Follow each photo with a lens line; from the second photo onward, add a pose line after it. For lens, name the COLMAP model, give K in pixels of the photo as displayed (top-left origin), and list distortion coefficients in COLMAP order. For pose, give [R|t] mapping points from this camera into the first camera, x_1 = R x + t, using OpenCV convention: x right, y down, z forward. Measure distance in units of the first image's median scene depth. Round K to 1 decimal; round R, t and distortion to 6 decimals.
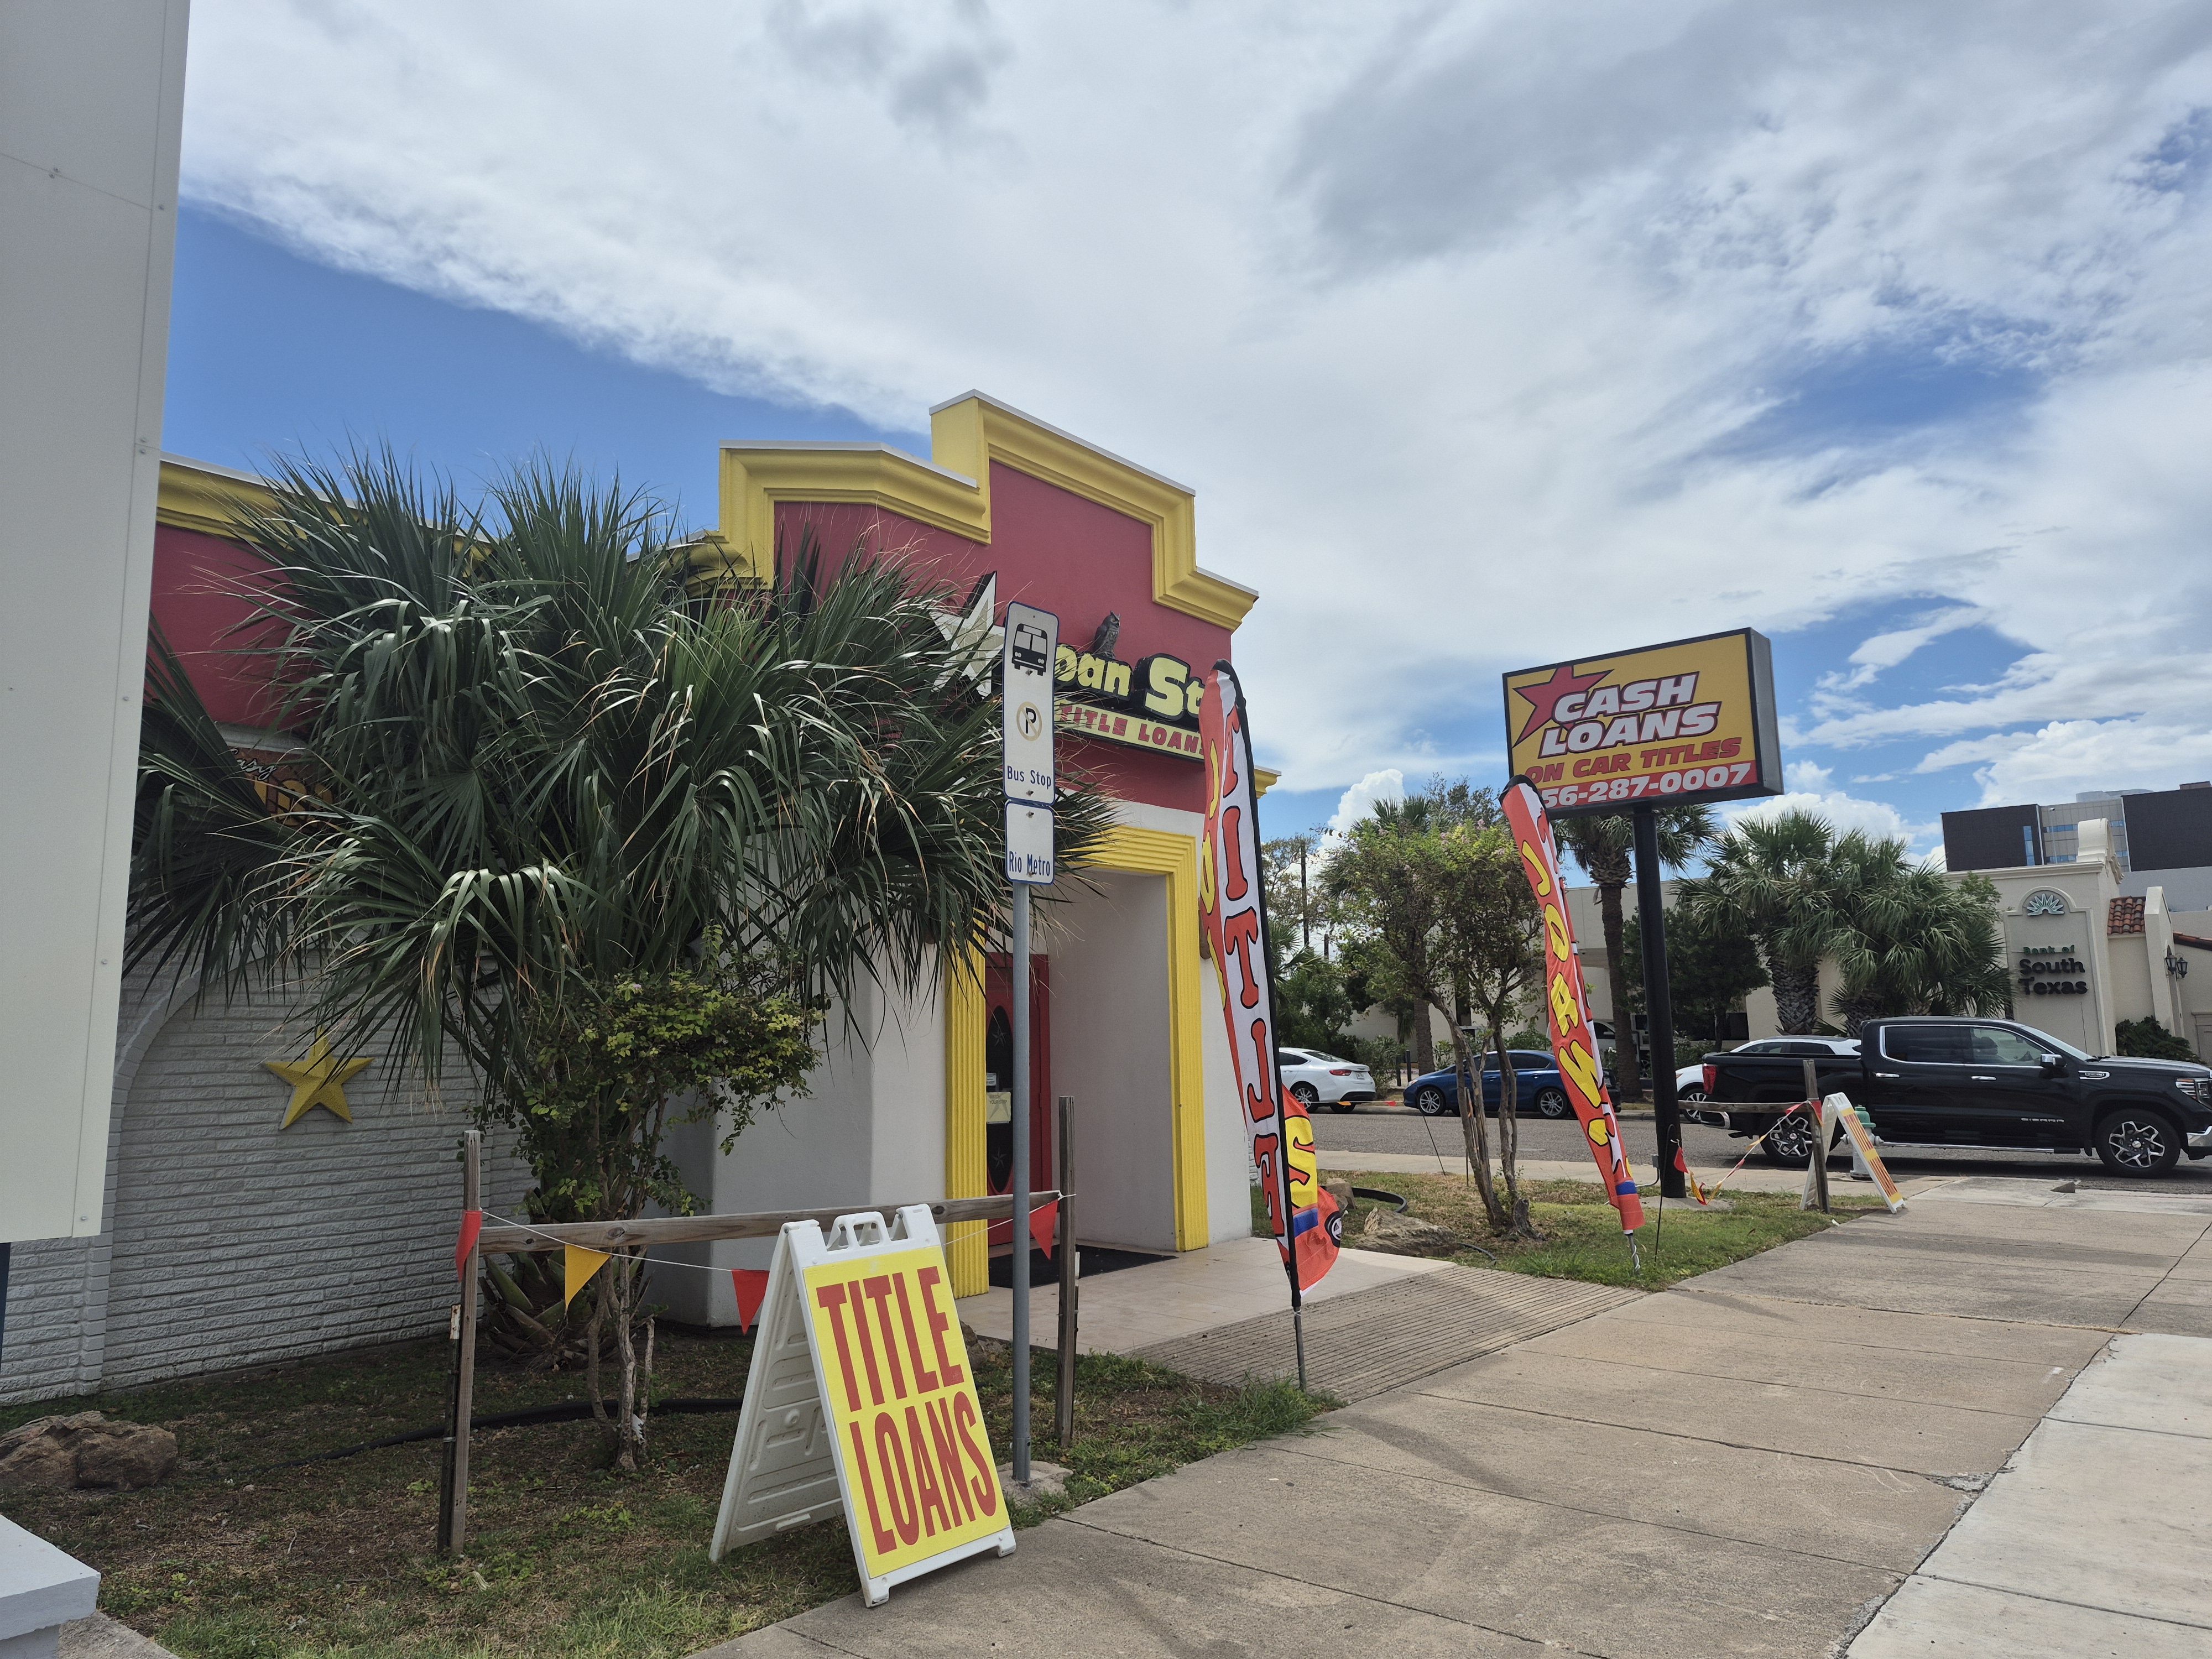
lens RADIAL K [[1521.5, 0, 1106.0], [0, 1521.5, 829.5], [0, 0, 1]] dist [0.103416, -0.112117]
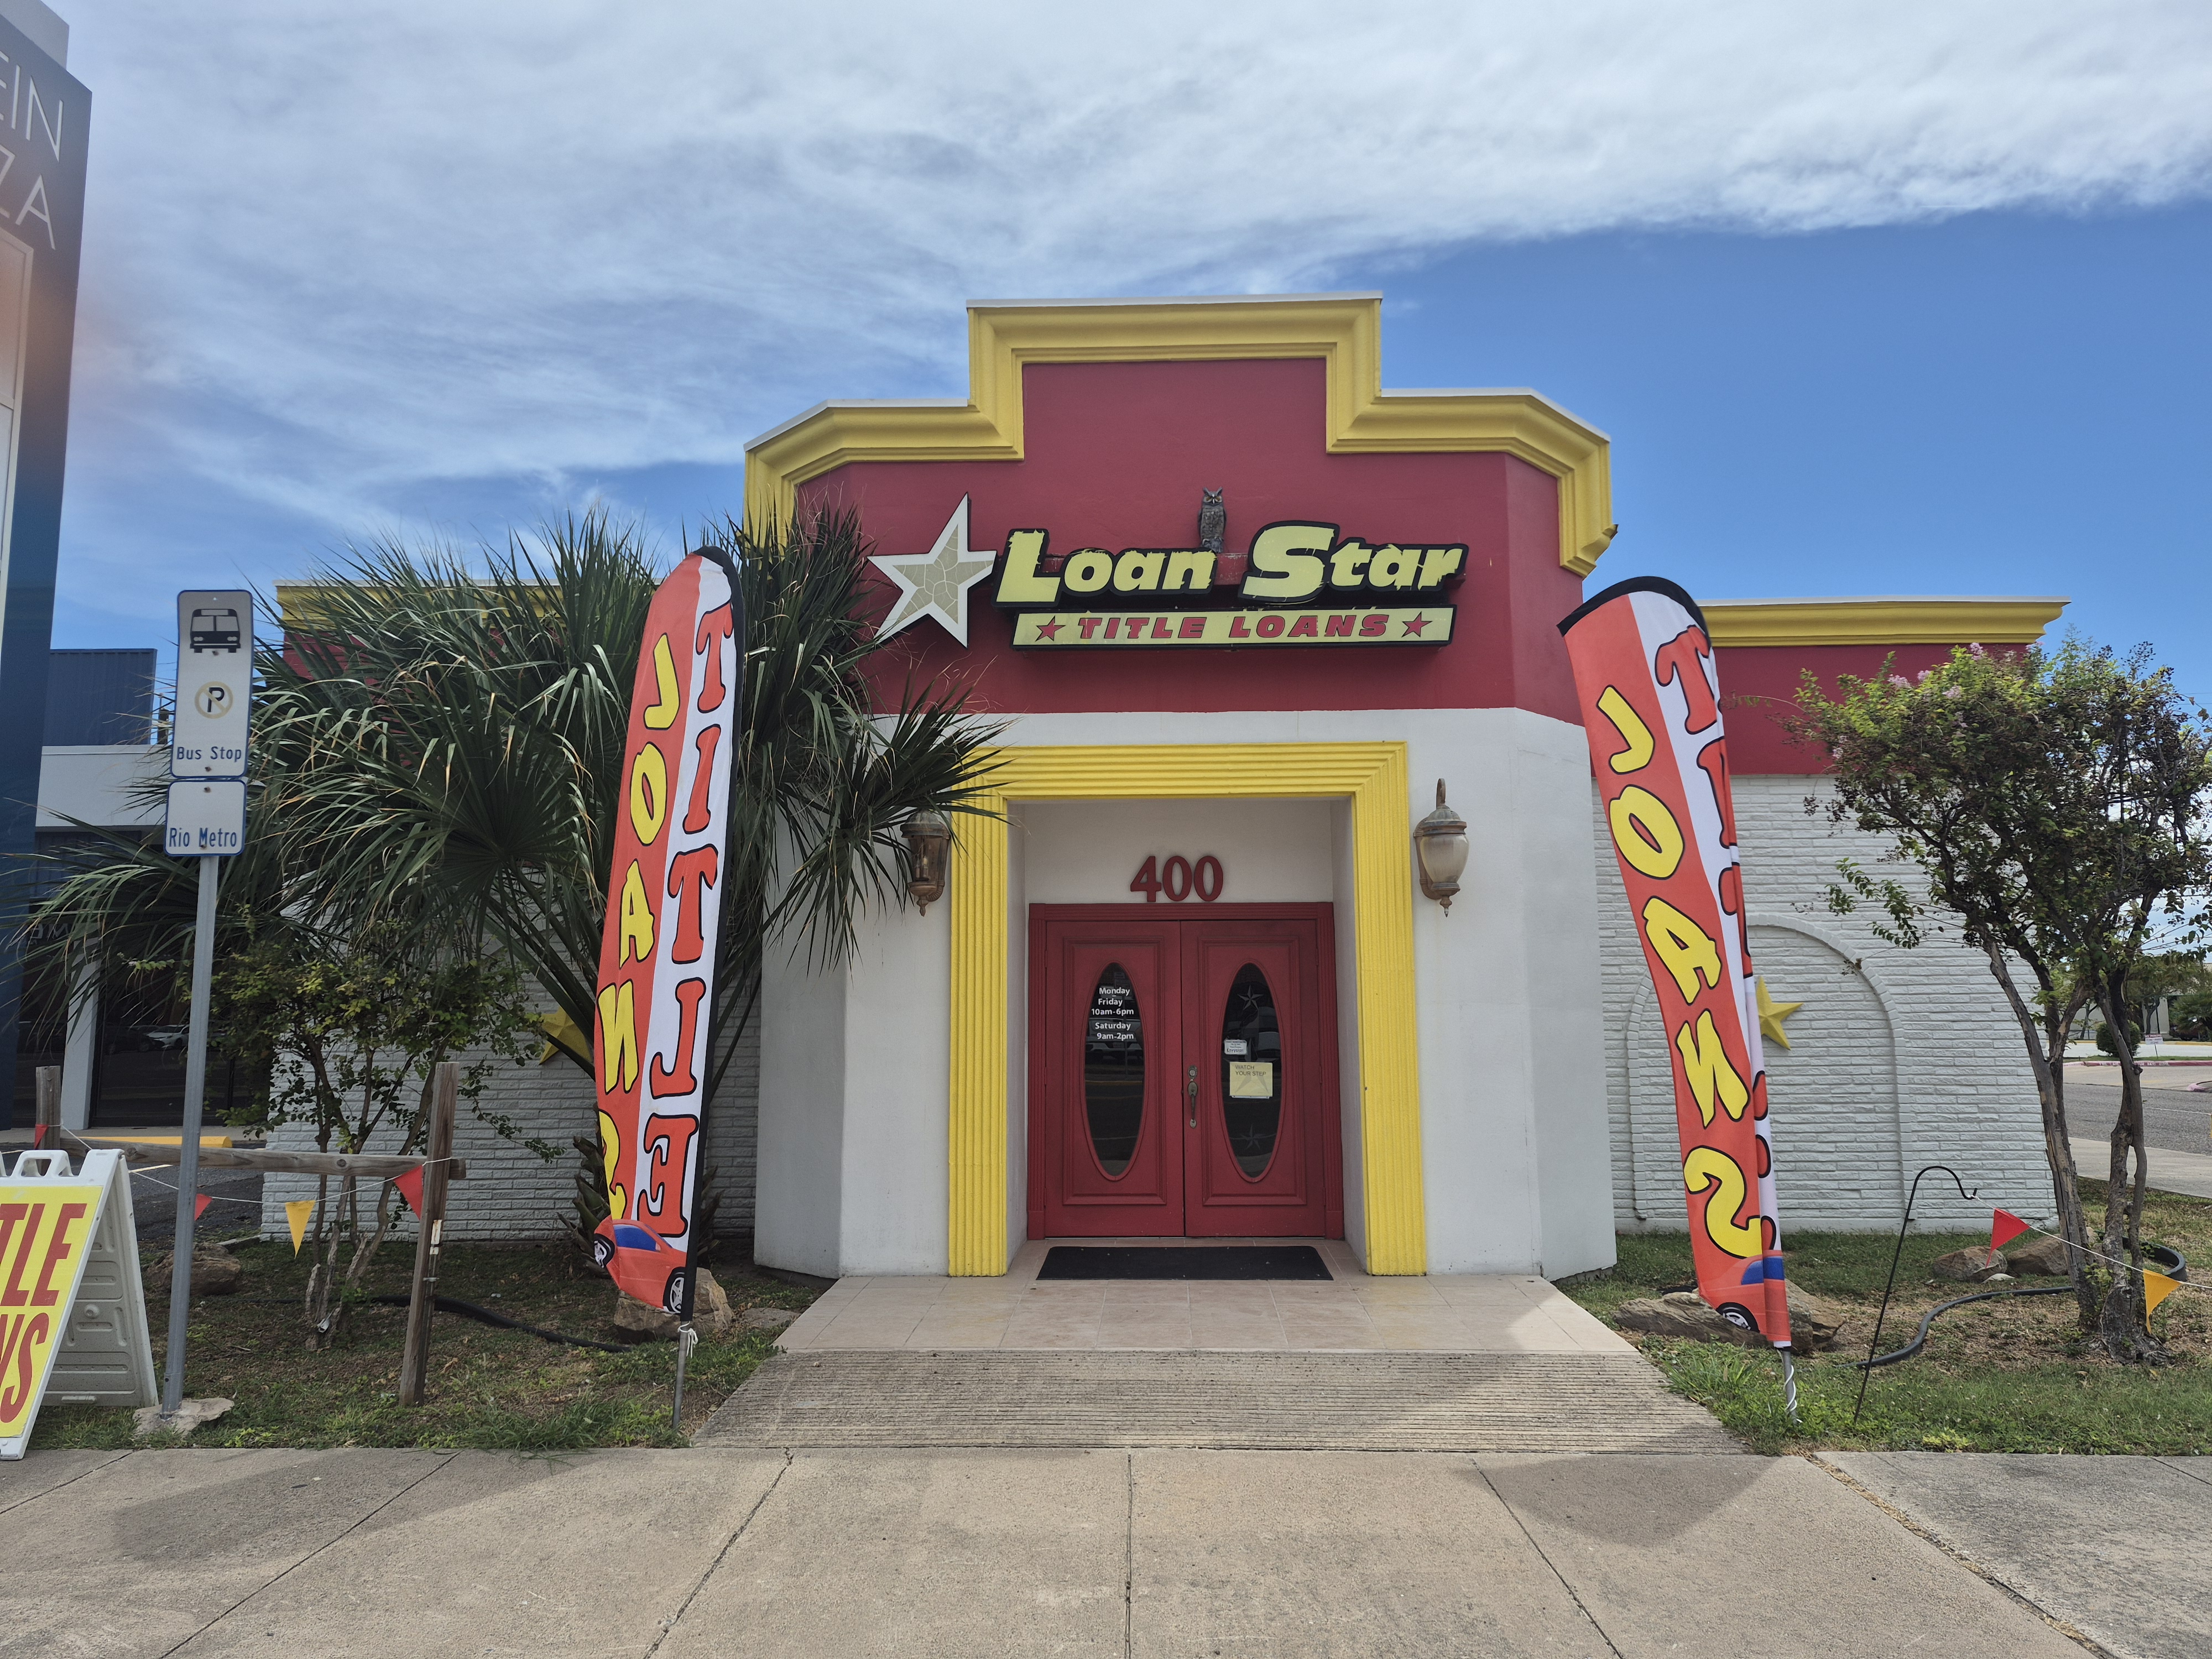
lens RADIAL K [[1521.5, 0, 1106.0], [0, 1521.5, 829.5], [0, 0, 1]] dist [0.103416, -0.112117]
pose [[0.611873, -0.082512, -0.786641, 0.643919], [0.102809, 0.994403, -0.024337, 0.058987], [0.784246, -0.065983, 0.616931, 0.457537]]
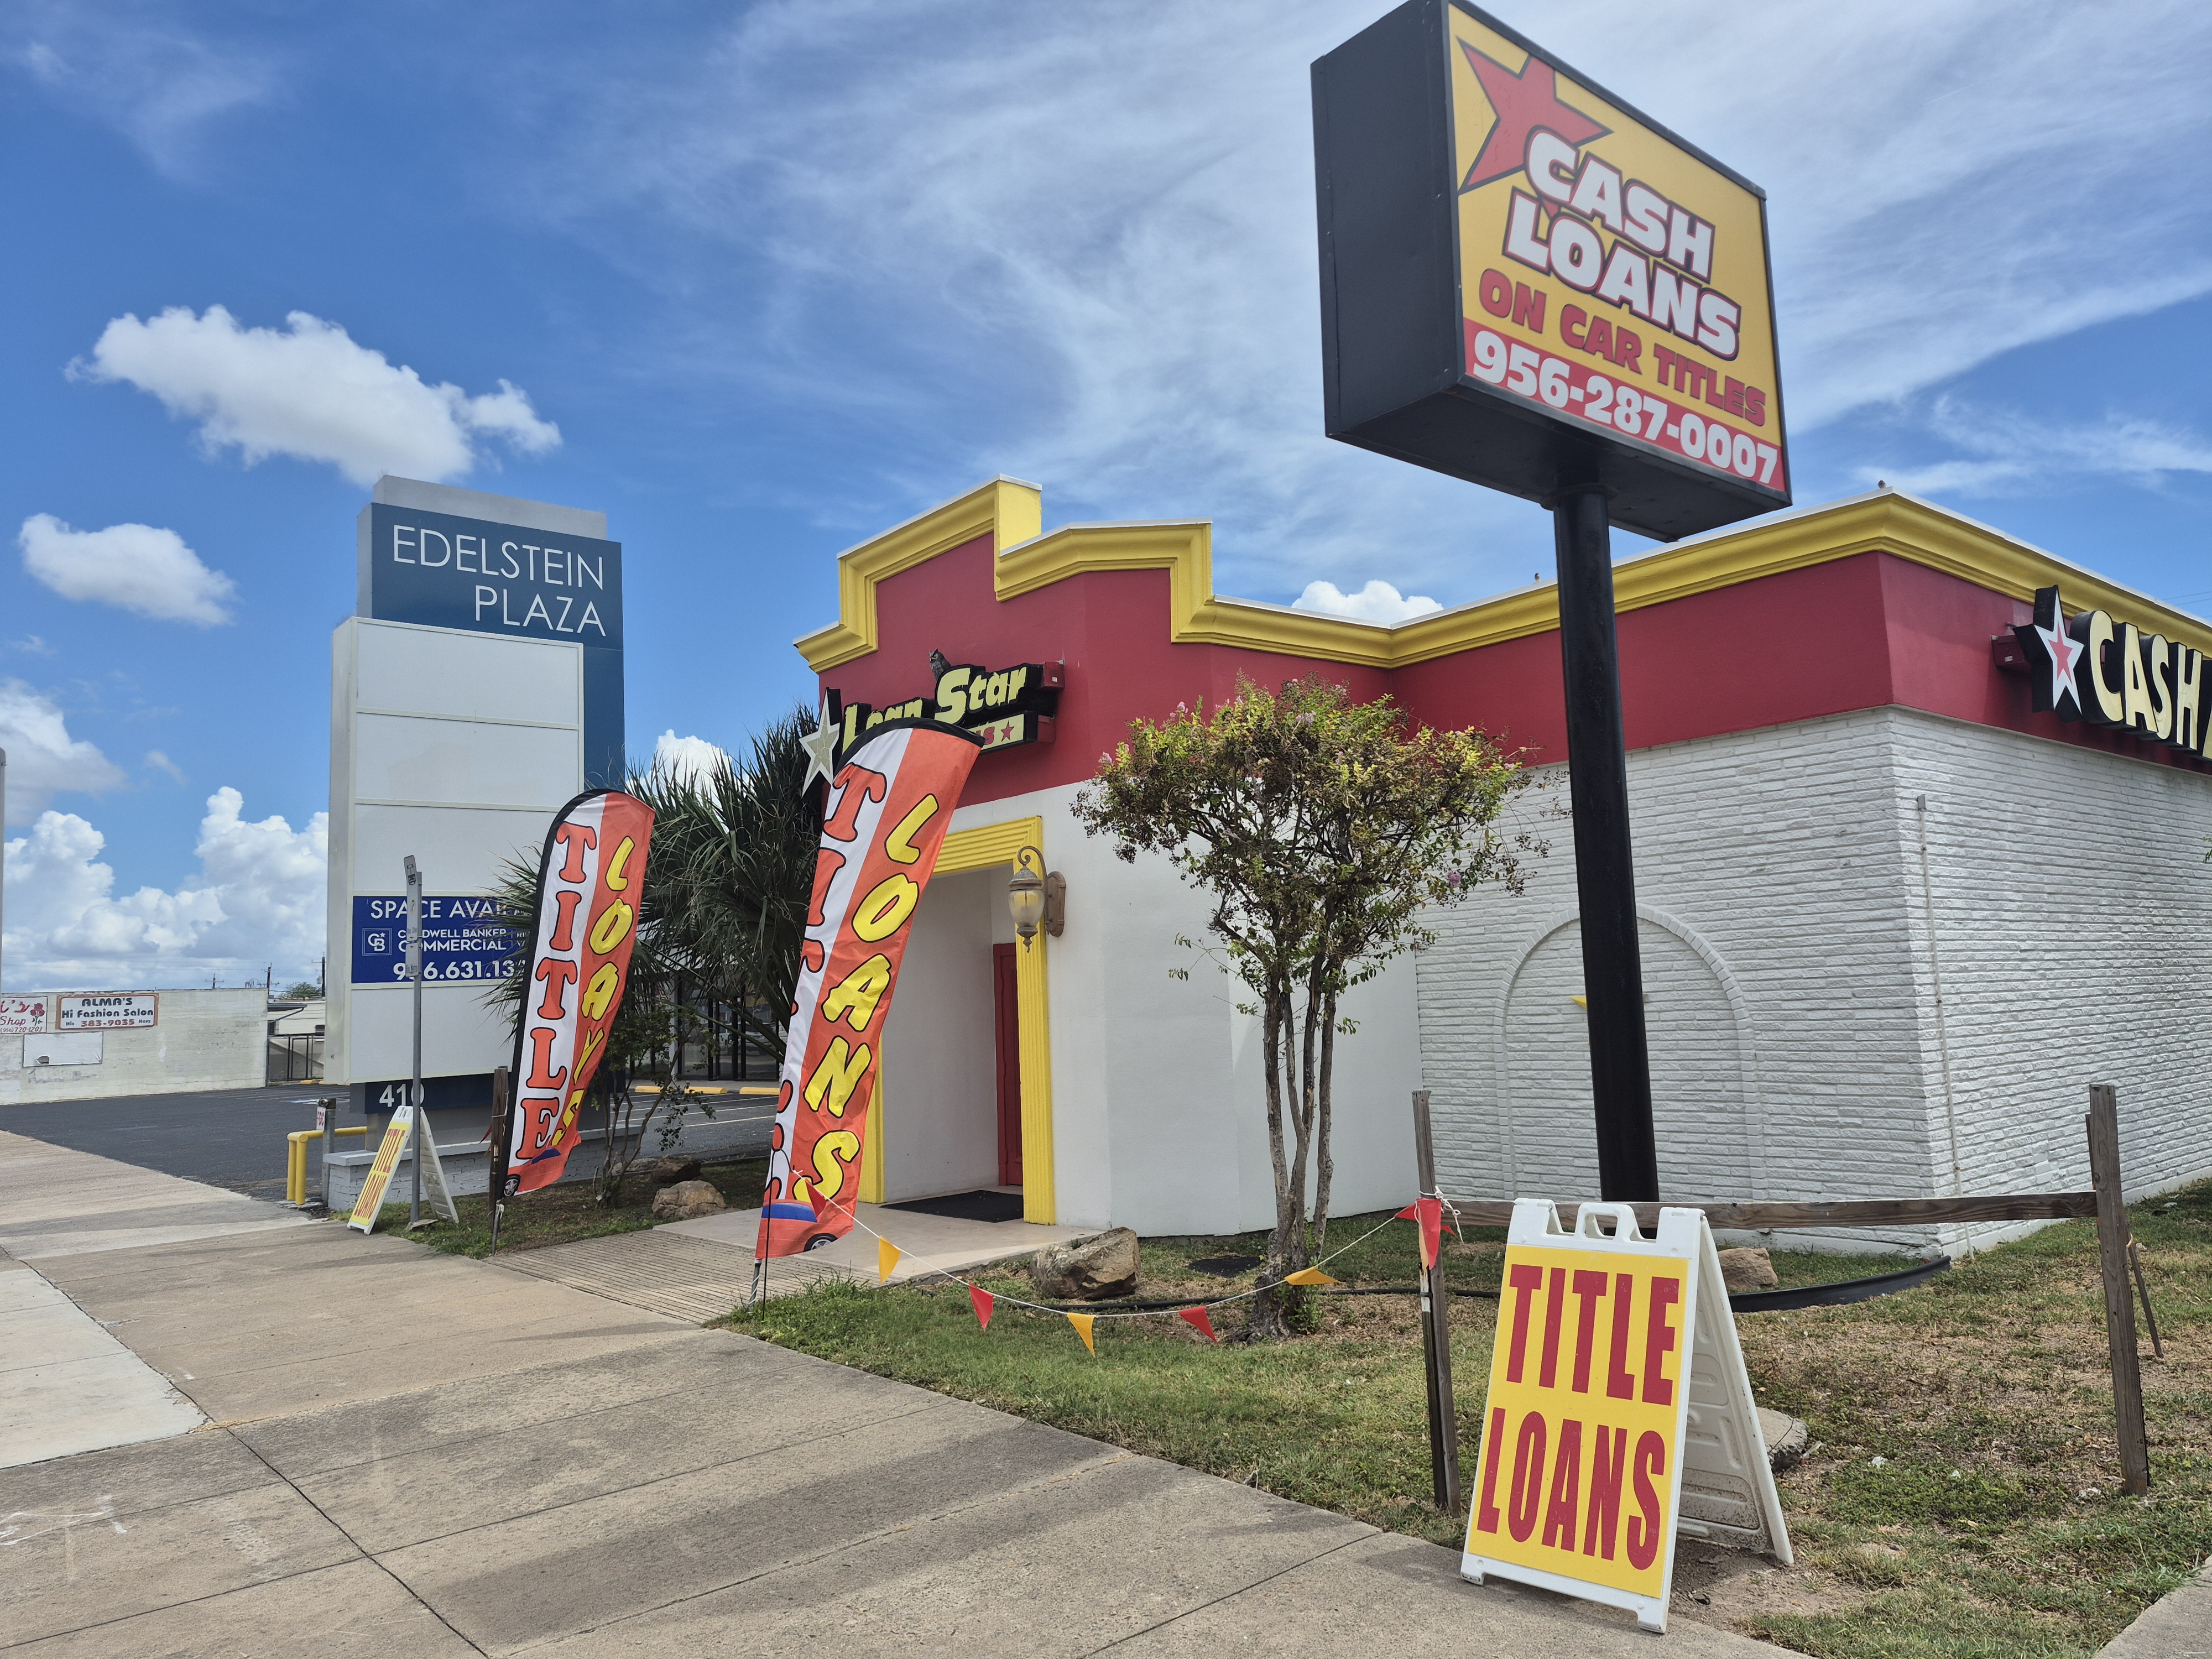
lens RADIAL K [[1521.5, 0, 1106.0], [0, 1521.5, 829.5], [0, 0, 1]] dist [0.103416, -0.112117]
pose [[-0.190994, -0.088033, -0.977636, 1.159085], [0.175589, 0.976842, -0.122265, 0.162328], [0.965759, -0.195014, -0.171113, 1.374865]]
